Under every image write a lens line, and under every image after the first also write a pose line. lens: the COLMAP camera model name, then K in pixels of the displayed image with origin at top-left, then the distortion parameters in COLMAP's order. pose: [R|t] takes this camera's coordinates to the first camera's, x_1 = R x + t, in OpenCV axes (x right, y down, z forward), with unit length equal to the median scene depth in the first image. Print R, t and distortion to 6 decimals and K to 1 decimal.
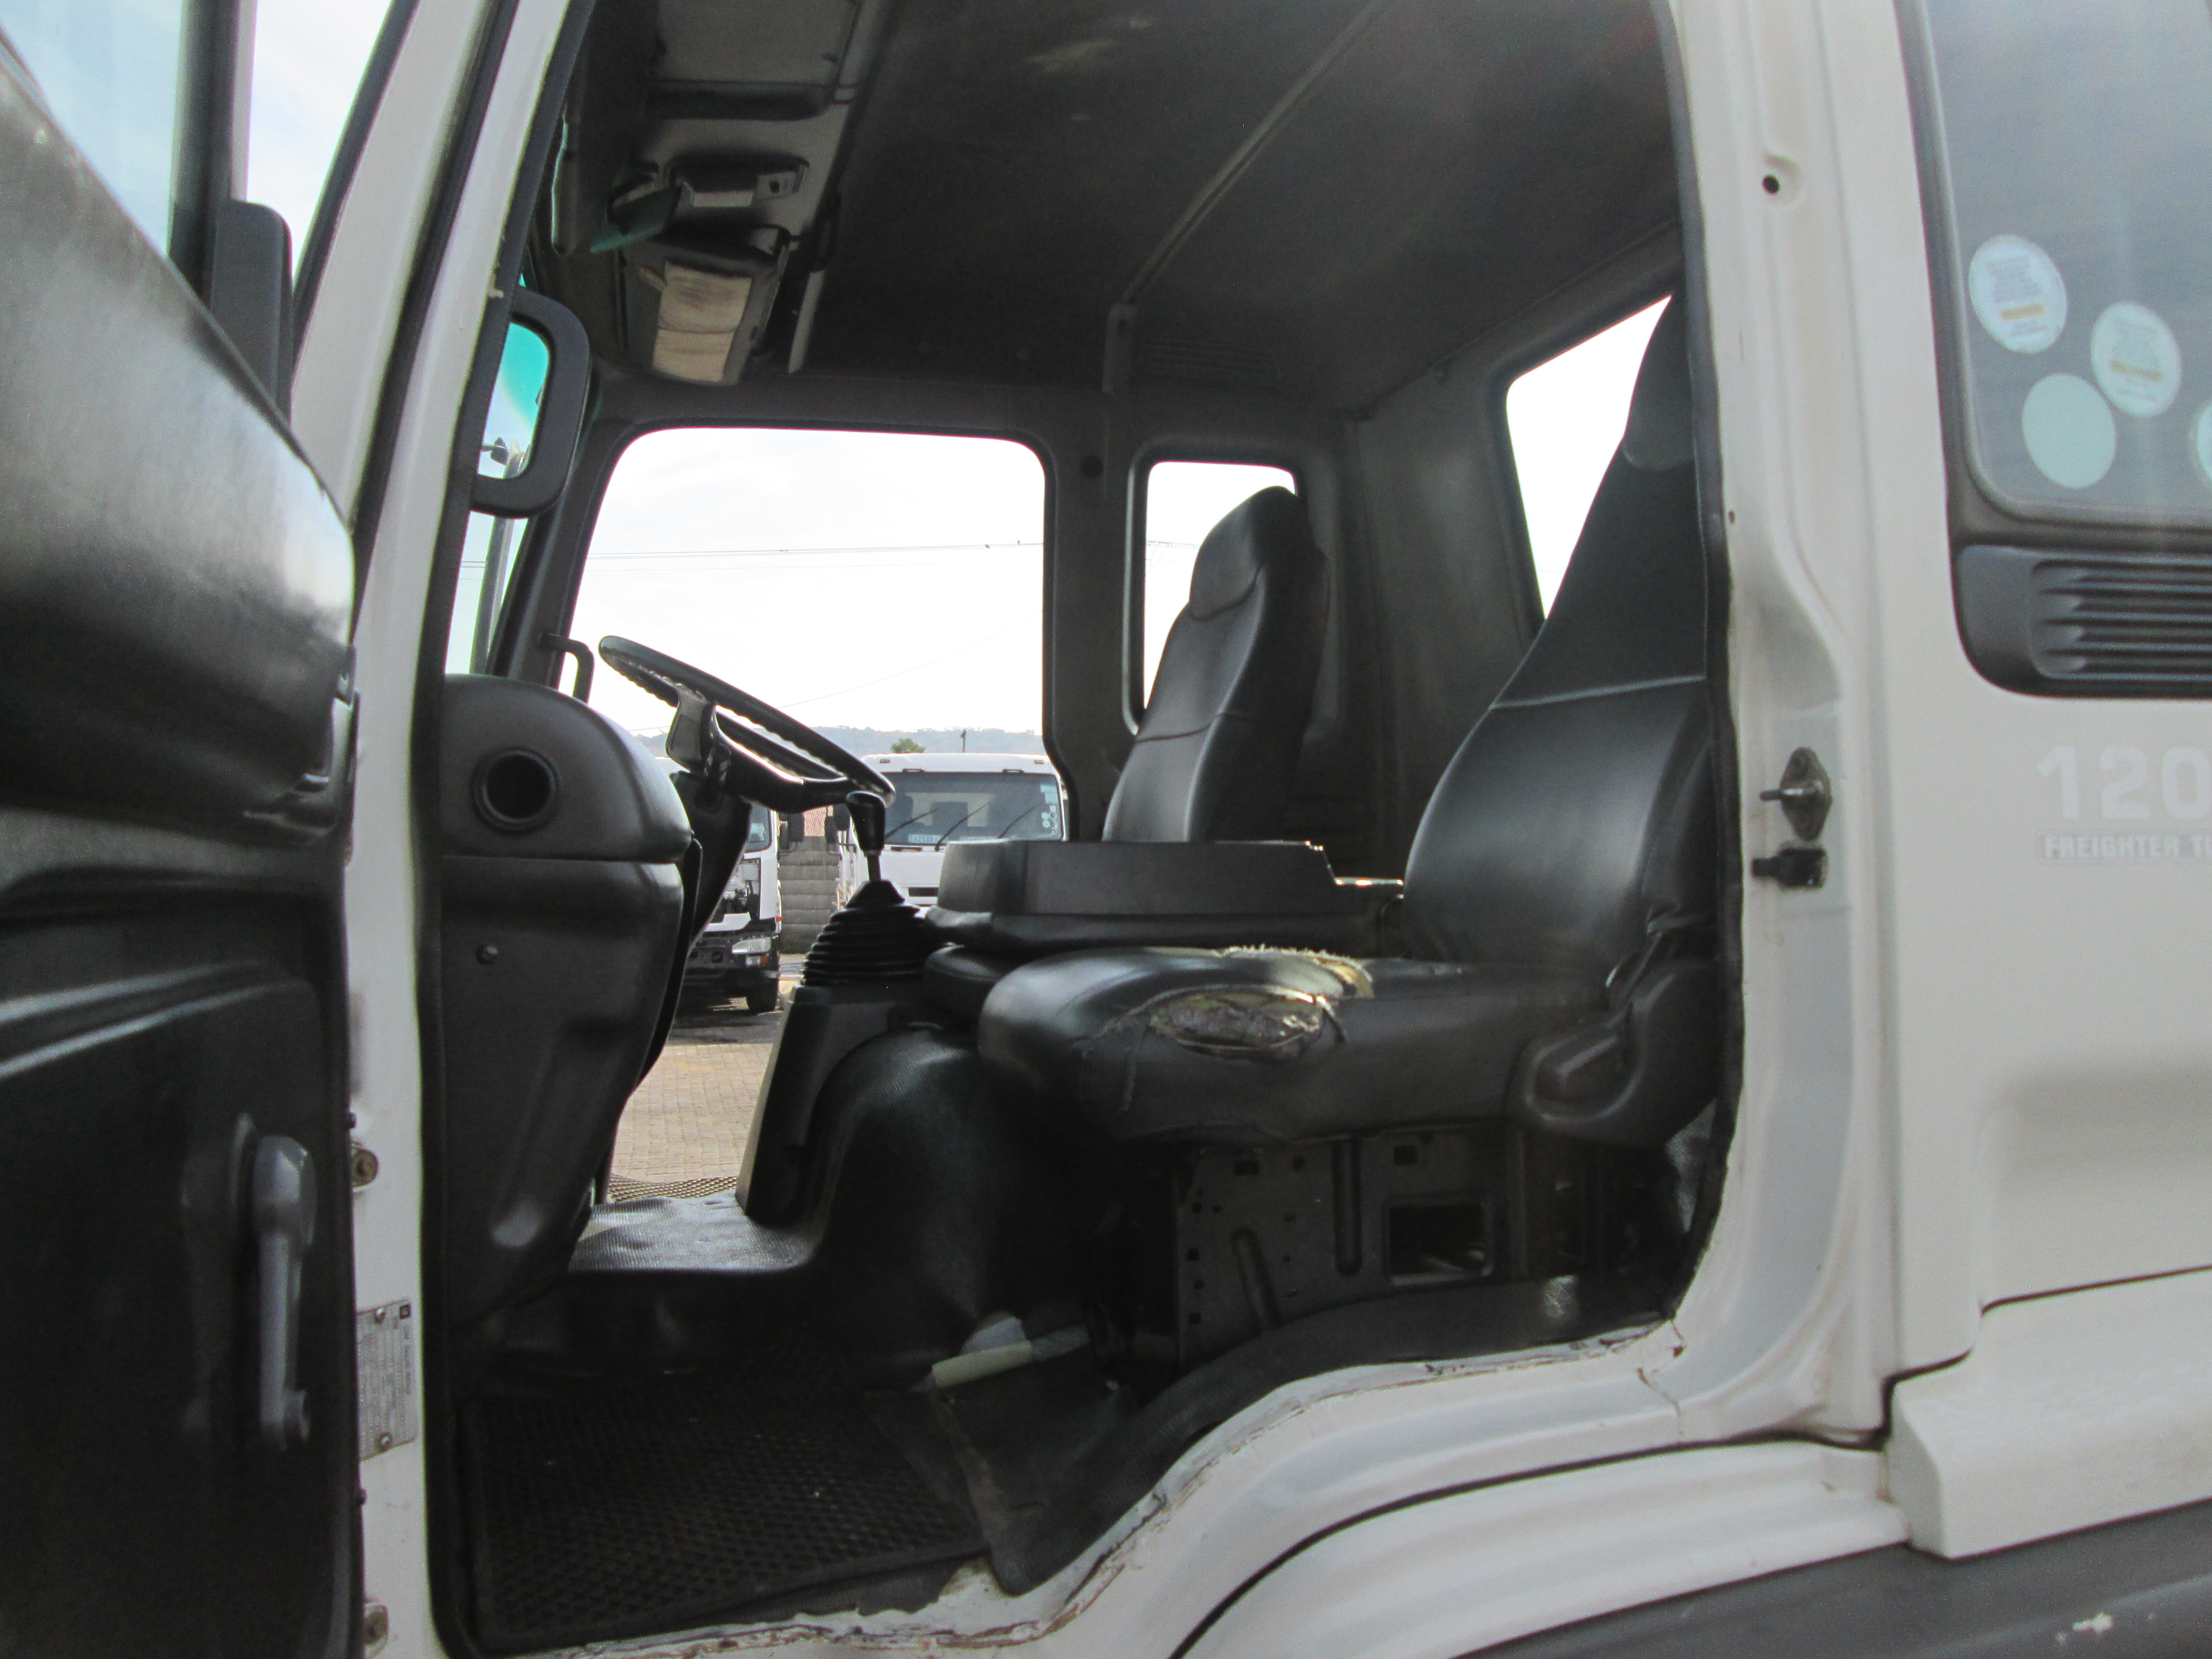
lens RADIAL K [[1805.8, 0, 1111.6], [0, 1805.8, 792.9], [0, 0, 1]] dist [-0.040360, 0.011370]
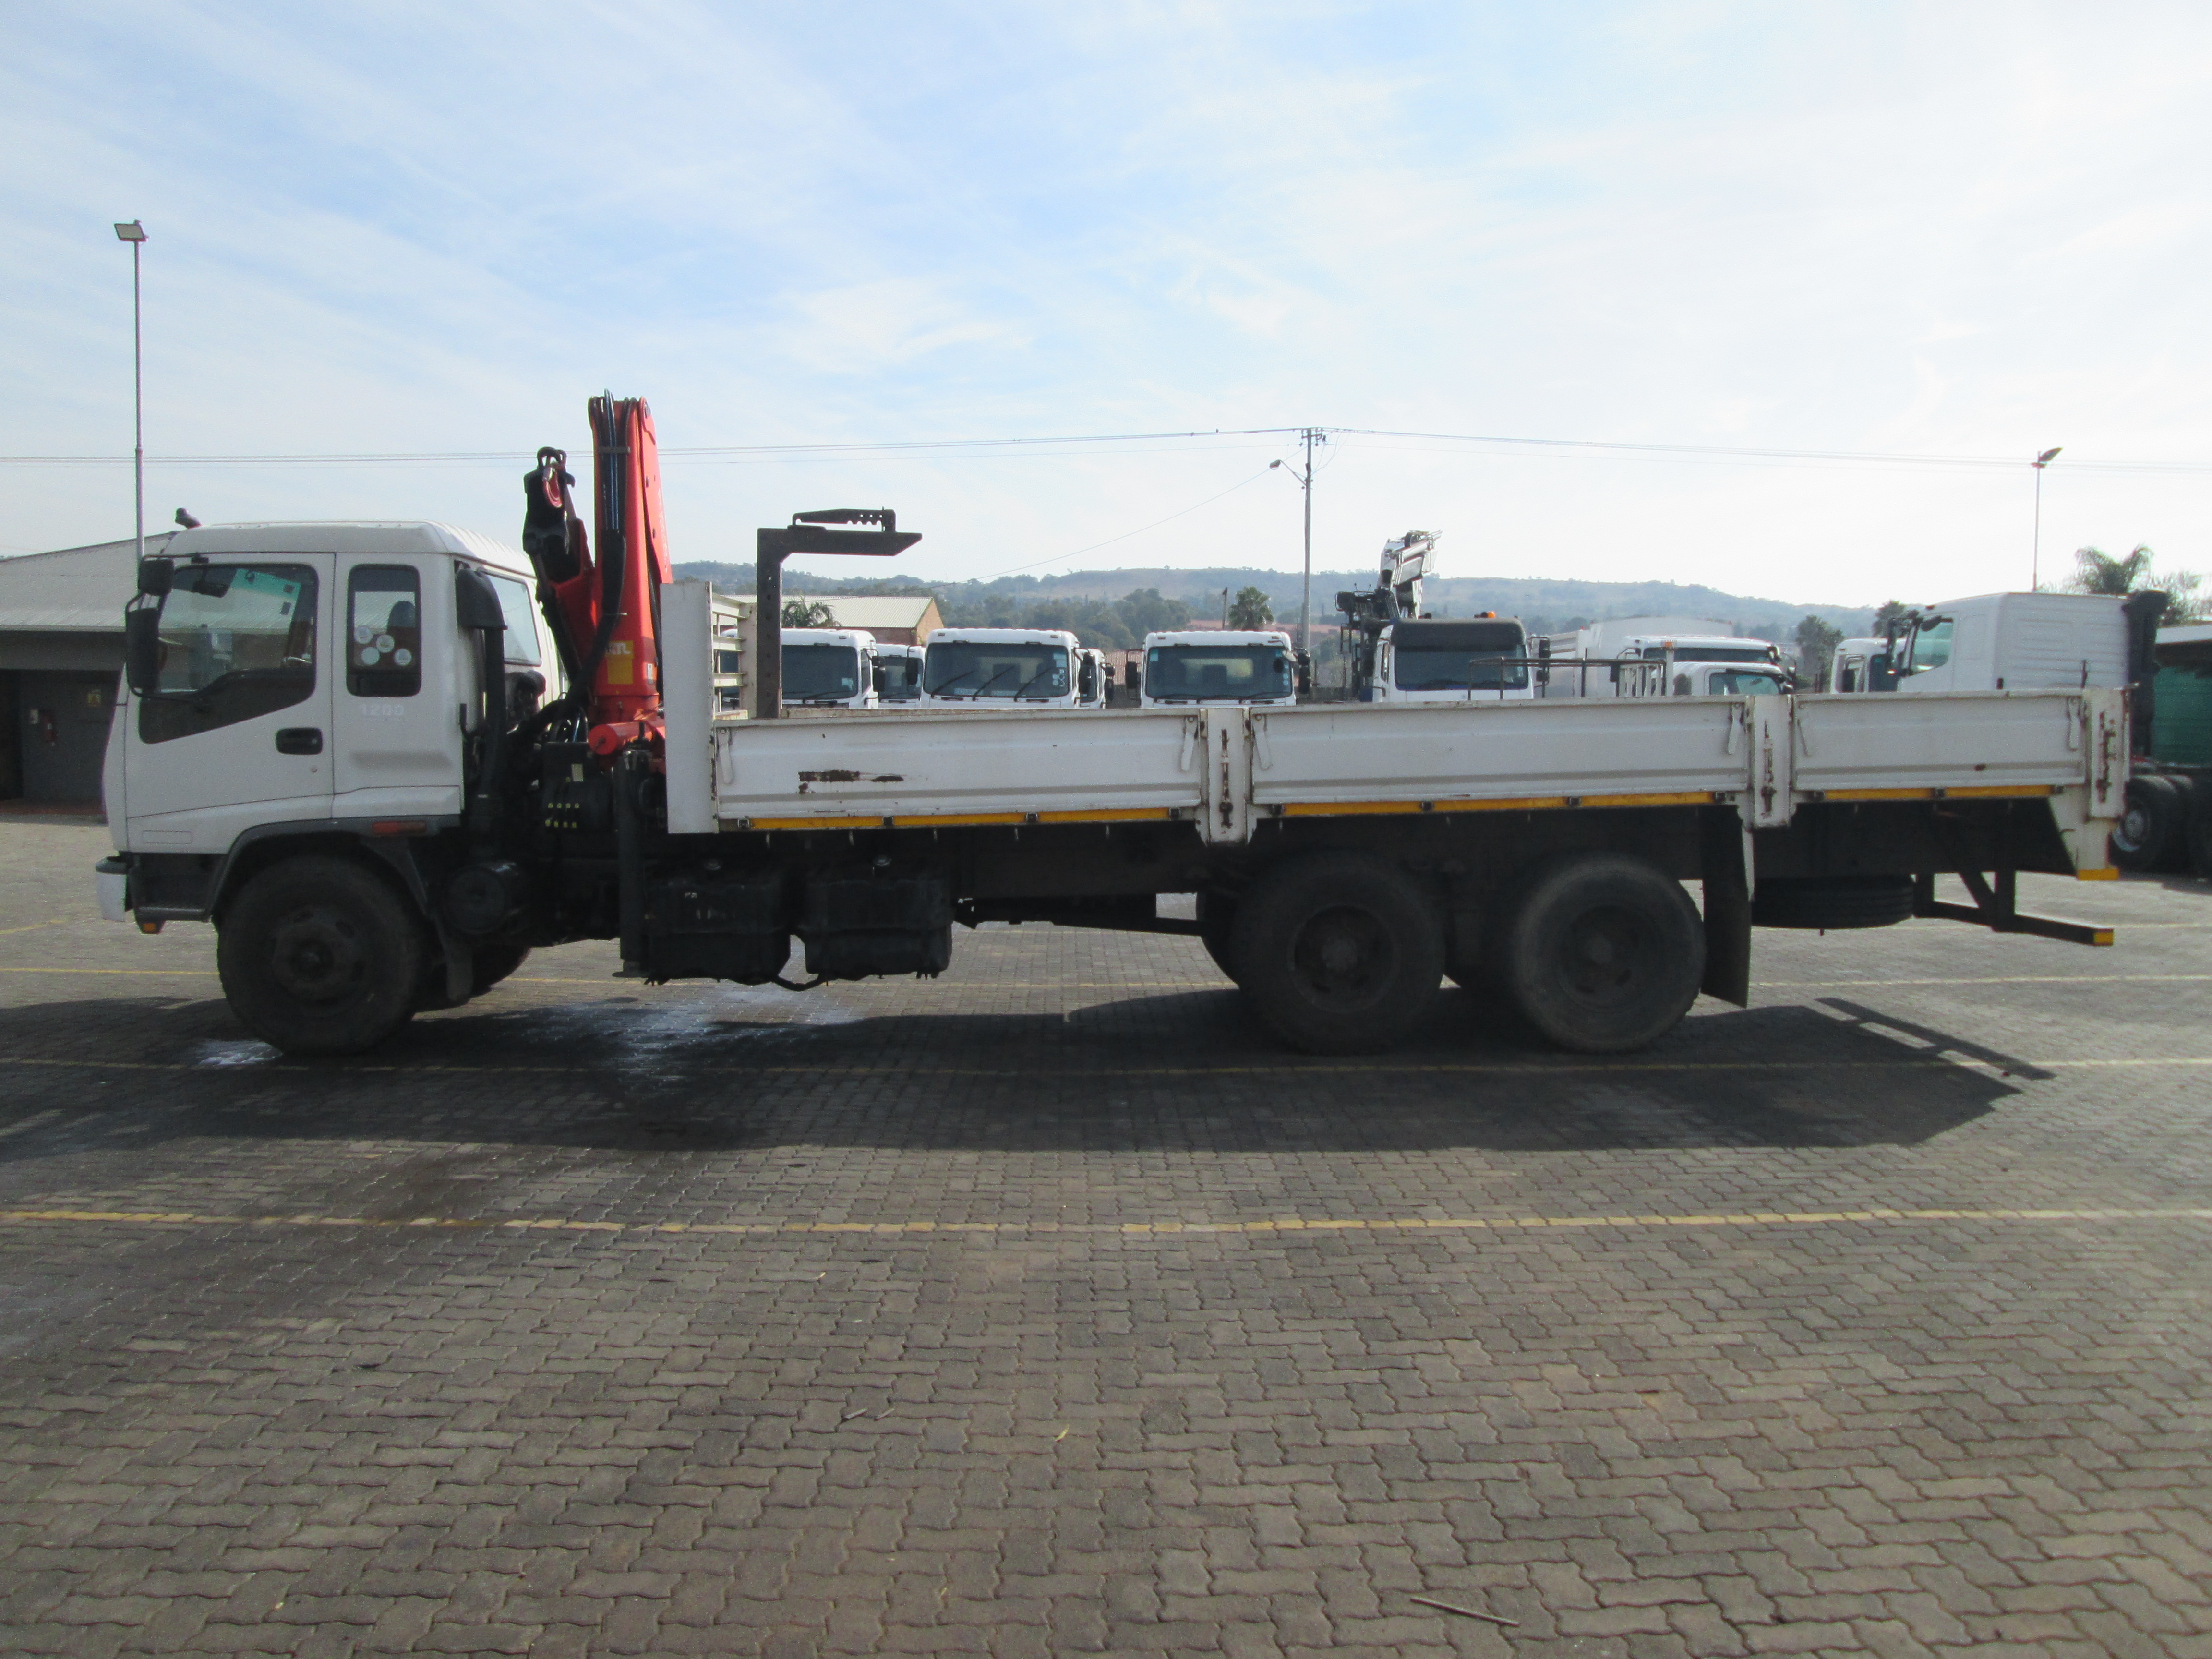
lens RADIAL K [[1805.8, 0, 1111.6], [0, 1805.8, 792.9], [0, 0, 1]] dist [-0.040360, 0.011370]
pose [[0.975824, 0.022572, -0.217389, 0.304973], [-0.003669, 0.996204, 0.086967, -0.018719], [0.218527, -0.084067, 0.972203, -0.319176]]
